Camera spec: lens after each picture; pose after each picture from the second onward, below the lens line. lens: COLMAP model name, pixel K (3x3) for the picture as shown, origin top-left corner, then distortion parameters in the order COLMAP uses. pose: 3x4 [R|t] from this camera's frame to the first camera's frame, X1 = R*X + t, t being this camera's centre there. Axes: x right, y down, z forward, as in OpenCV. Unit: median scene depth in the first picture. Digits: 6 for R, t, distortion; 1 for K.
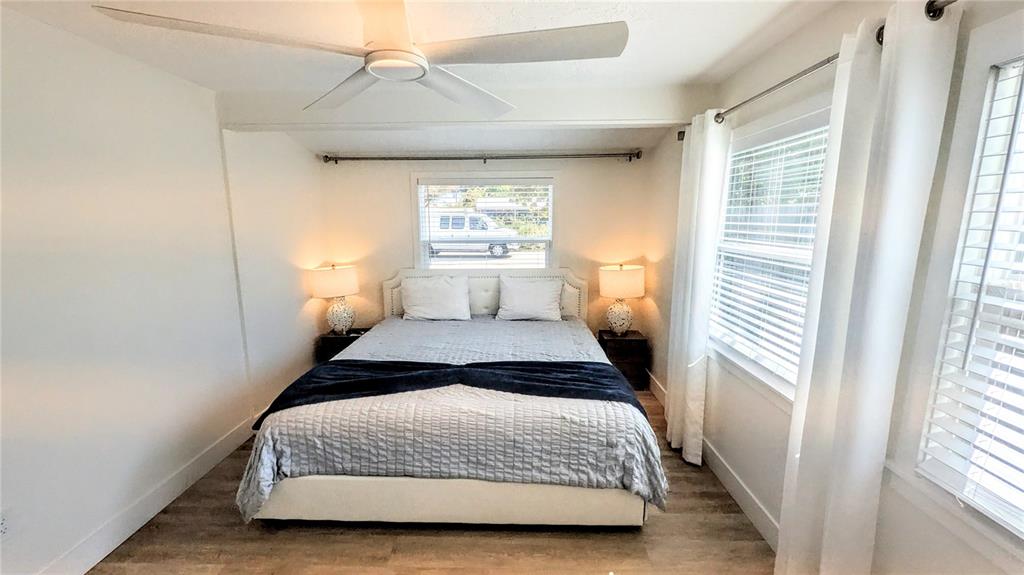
lens RADIAL K [[399.2, 0, 508.9], [0, 399.2, 287.2], [0, 0, 1]] dist [0.007203, -0.002748]
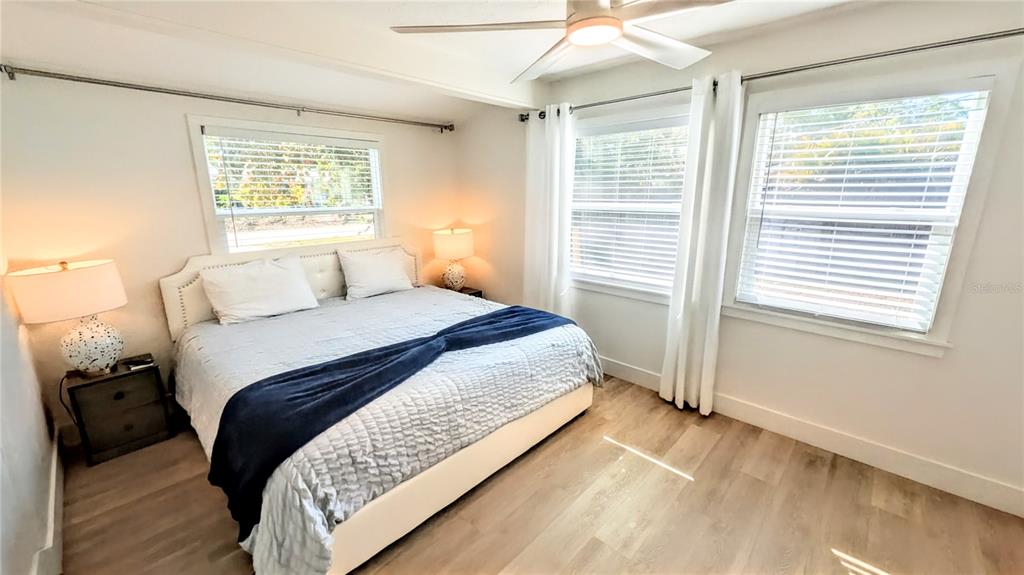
lens RADIAL K [[399.2, 0, 508.9], [0, 399.2, 287.2], [0, 0, 1]] dist [0.007203, -0.002748]
pose [[0.672902, -0.170777, 0.719748, -0.800769], [0.128258, 0.985185, 0.113848, -0.005736], [-0.728528, 0.015705, 0.684836, 0.250464]]
